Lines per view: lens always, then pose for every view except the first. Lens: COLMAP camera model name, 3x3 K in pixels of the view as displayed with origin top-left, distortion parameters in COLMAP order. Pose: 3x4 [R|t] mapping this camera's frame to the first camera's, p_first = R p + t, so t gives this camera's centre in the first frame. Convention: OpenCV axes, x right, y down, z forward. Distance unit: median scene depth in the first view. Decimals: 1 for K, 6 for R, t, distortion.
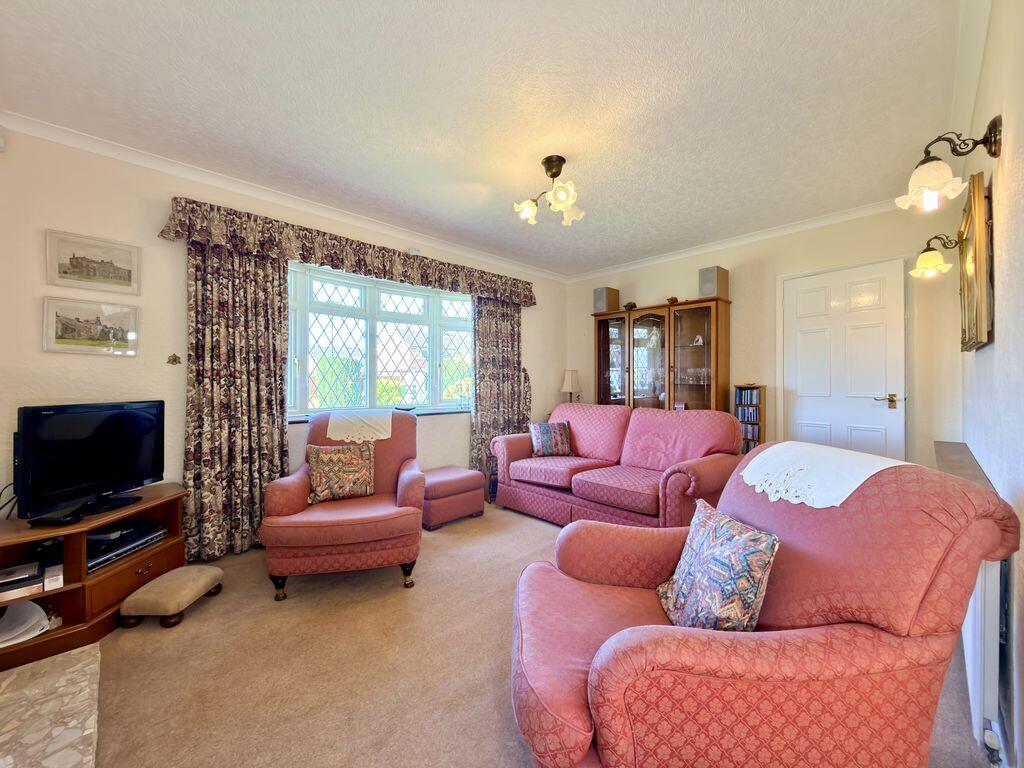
lens RADIAL K [[410.7, 0, 512.2], [0, 410.7, 381.5], [0, 0, 1]] dist [-0.002940, -0.000195]
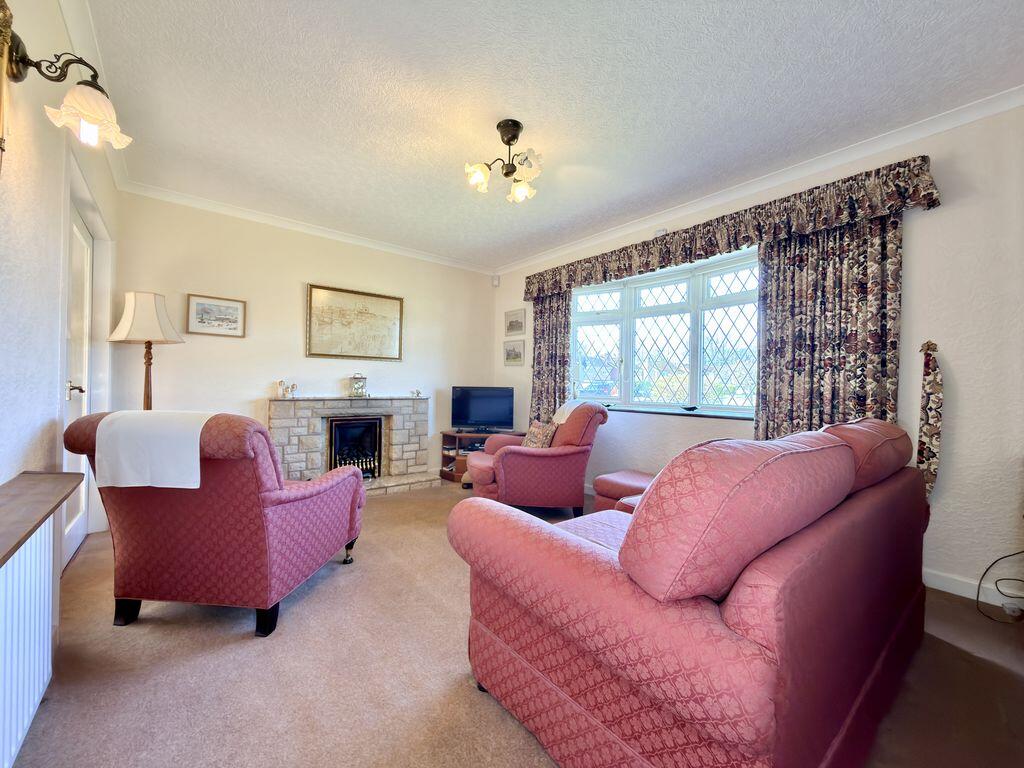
lens RADIAL K [[410.7, 0, 511.7], [0, 410.7, 386.4], [0, 0, 1]] dist [-0.002940, -0.000195]
pose [[-0.083321, 0.000862, -0.996522, 0.706661], [-0.005888, 0.999982, 0.001357, 0.023718], [0.996505, 0.005980, -0.083315, 0.764899]]
